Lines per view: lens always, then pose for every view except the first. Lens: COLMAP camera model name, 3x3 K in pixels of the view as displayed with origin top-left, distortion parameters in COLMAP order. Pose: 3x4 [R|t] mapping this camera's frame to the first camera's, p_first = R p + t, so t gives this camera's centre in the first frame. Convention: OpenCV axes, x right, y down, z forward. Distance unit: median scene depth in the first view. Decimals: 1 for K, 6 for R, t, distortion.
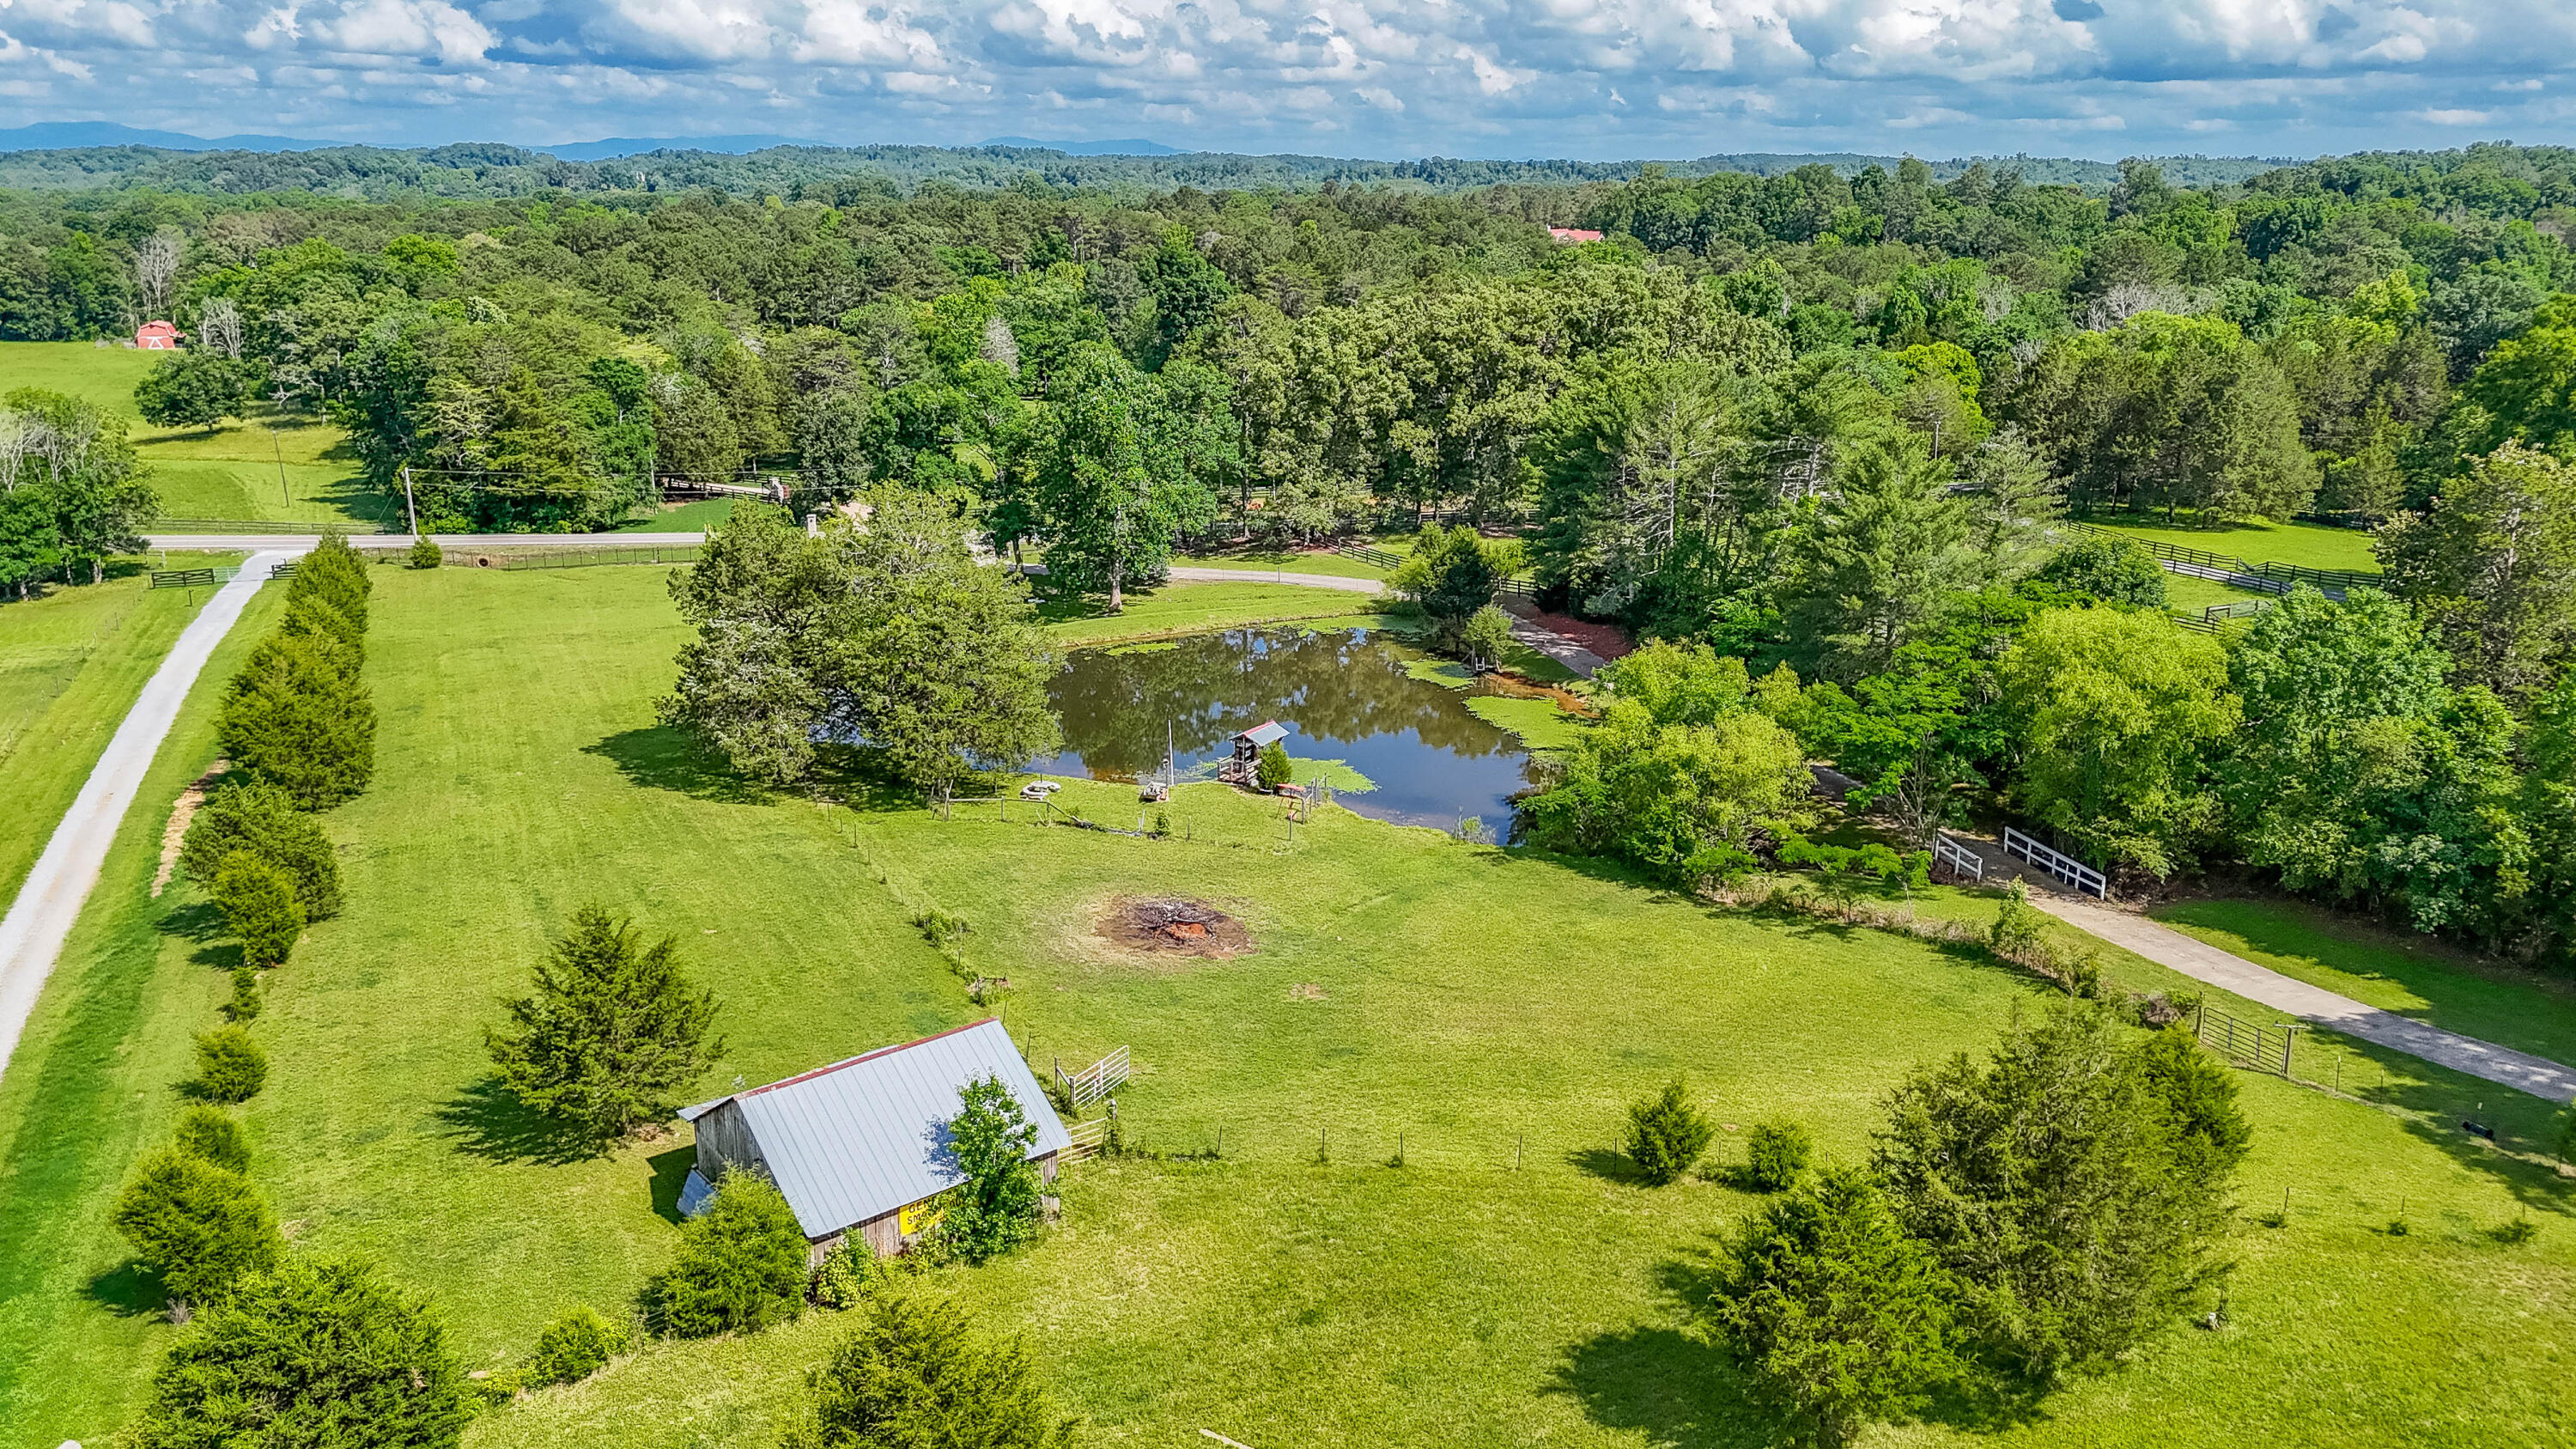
lens RADIAL K [[1970.6, 0, 1288.0], [0, 1970.6, 724.5], [0, 0, 1]] dist [0.030899, -0.001490]
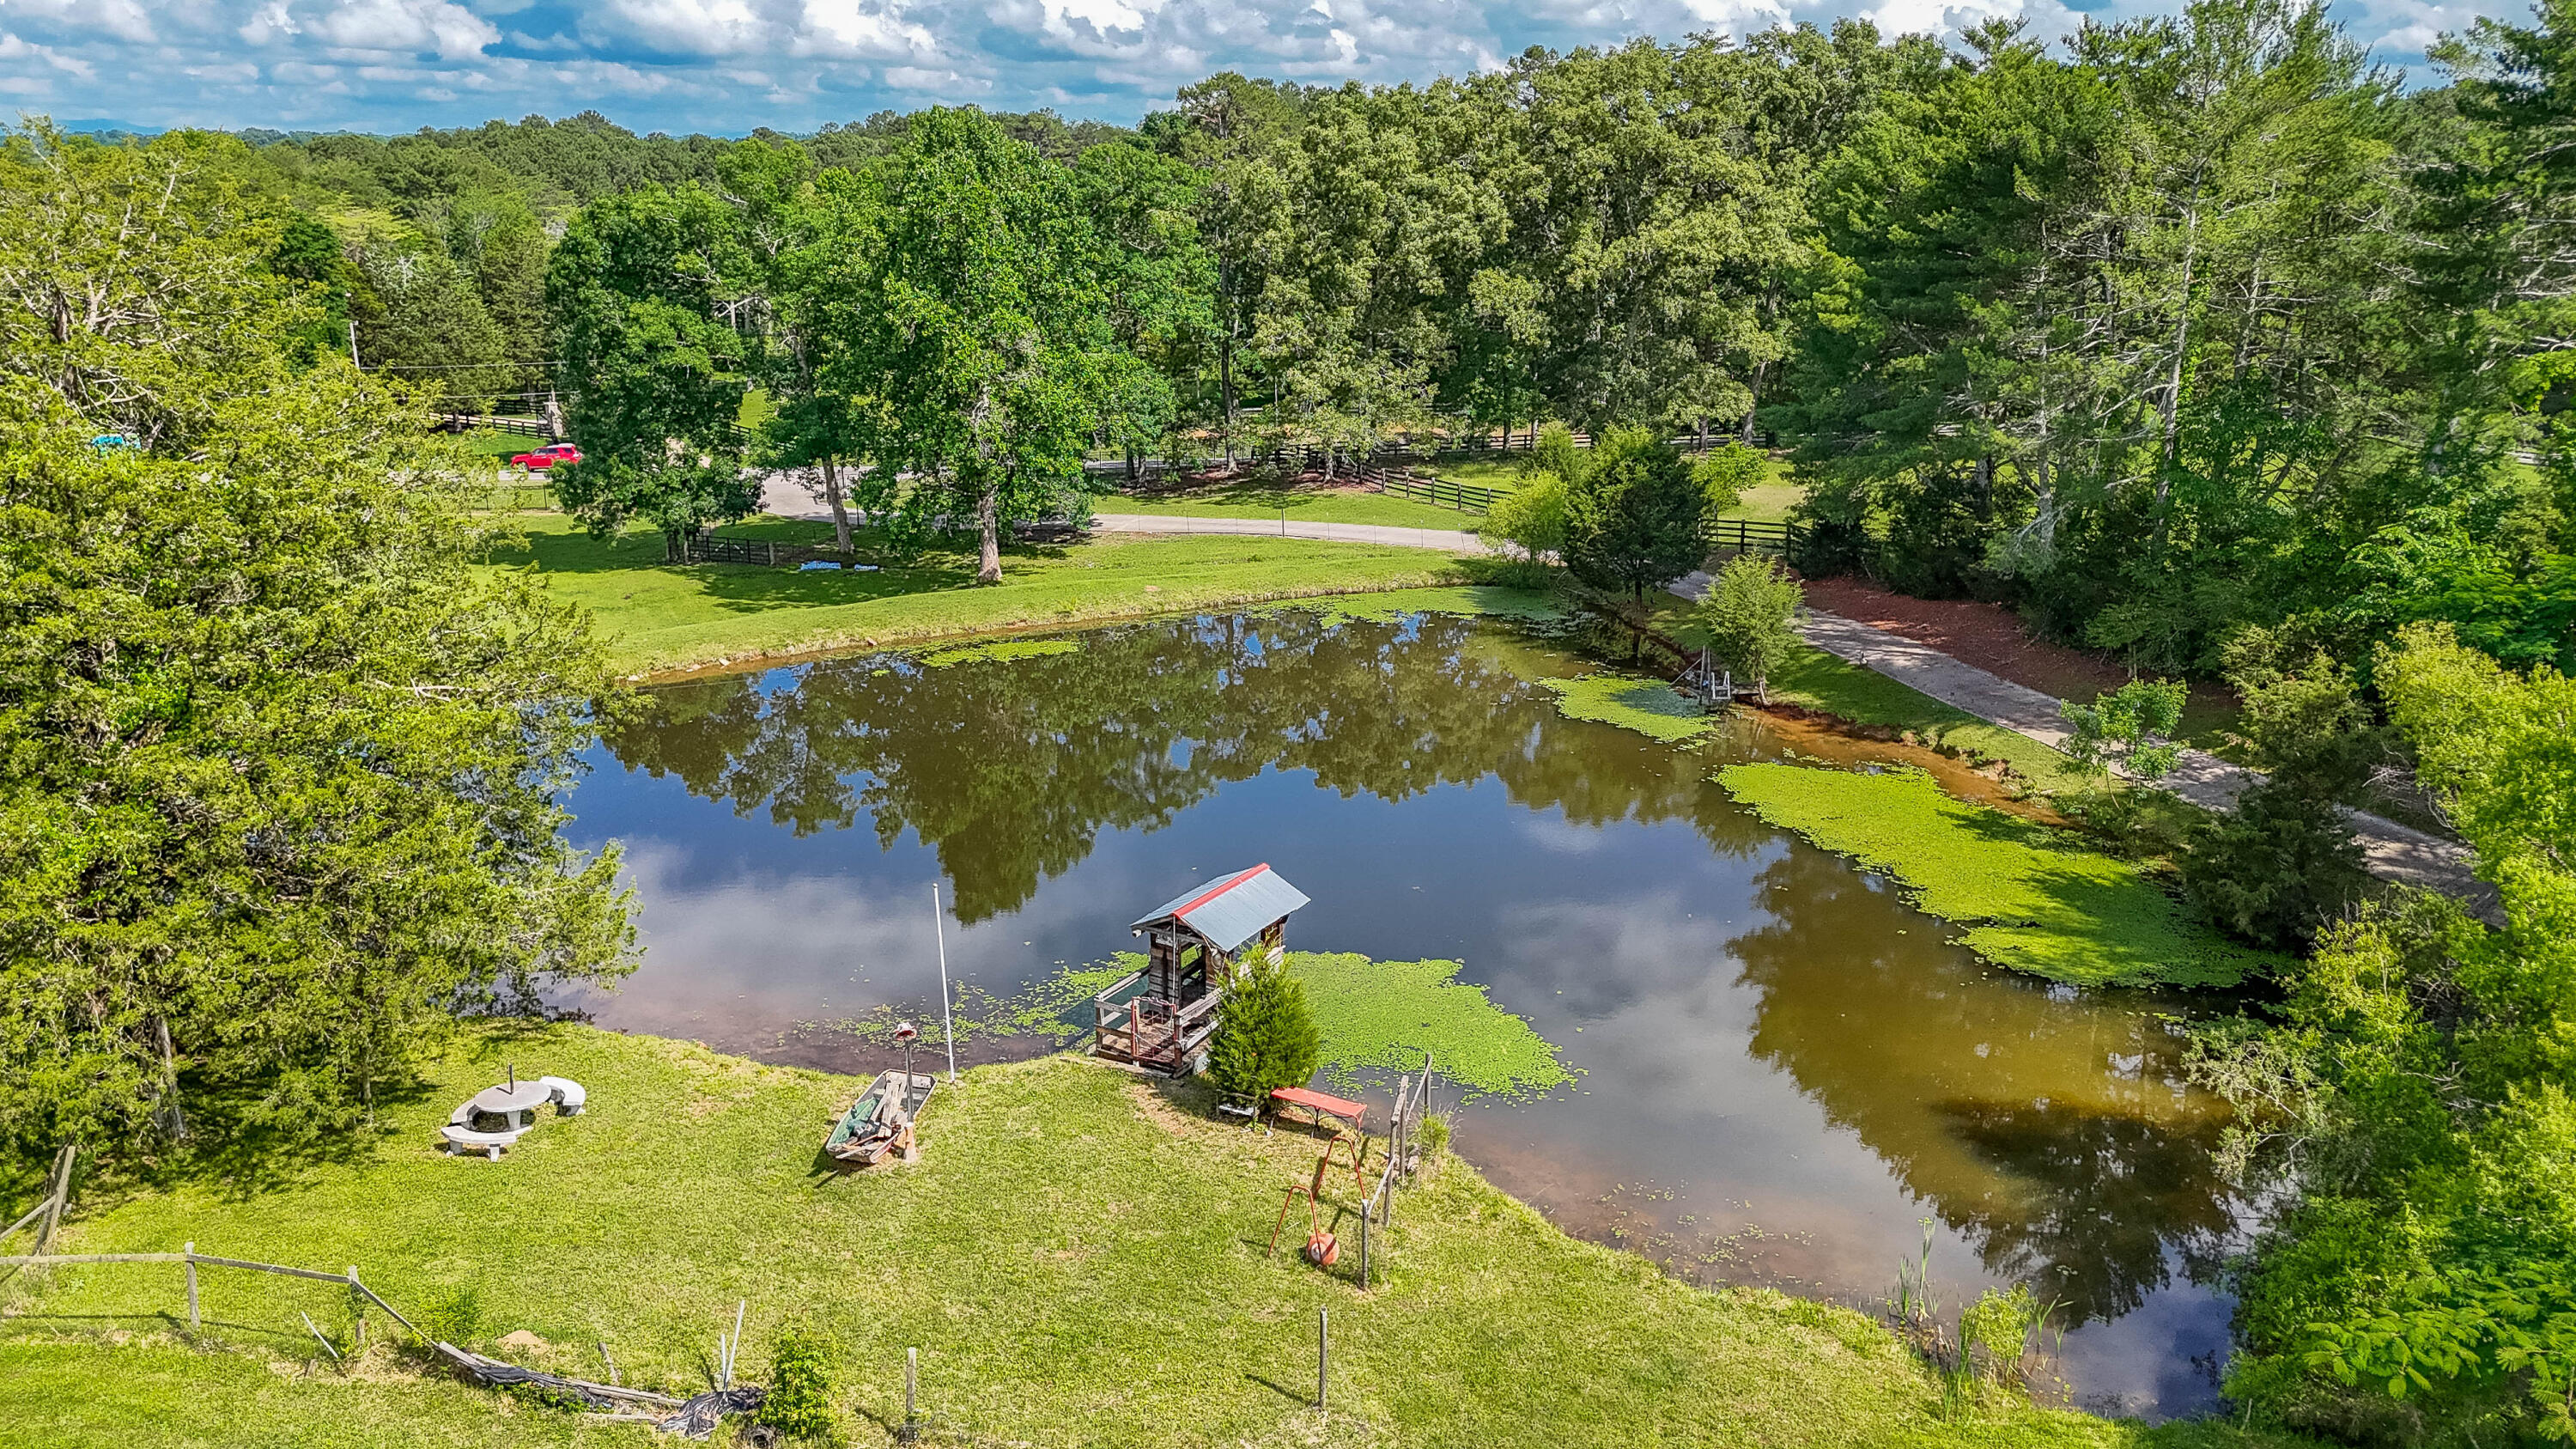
lens RADIAL K [[1862.0, 0, 1388.0], [0, 1862.0, 720.7], [0, 0, 1]] dist [0.074460, -0.000236]
pose [[0.998693, -0.001567, 0.051079, -0.001764], [0.001508, 0.999998, 0.001192, -0.017858], [-0.051081, -0.001113, 0.998694, 0.438782]]
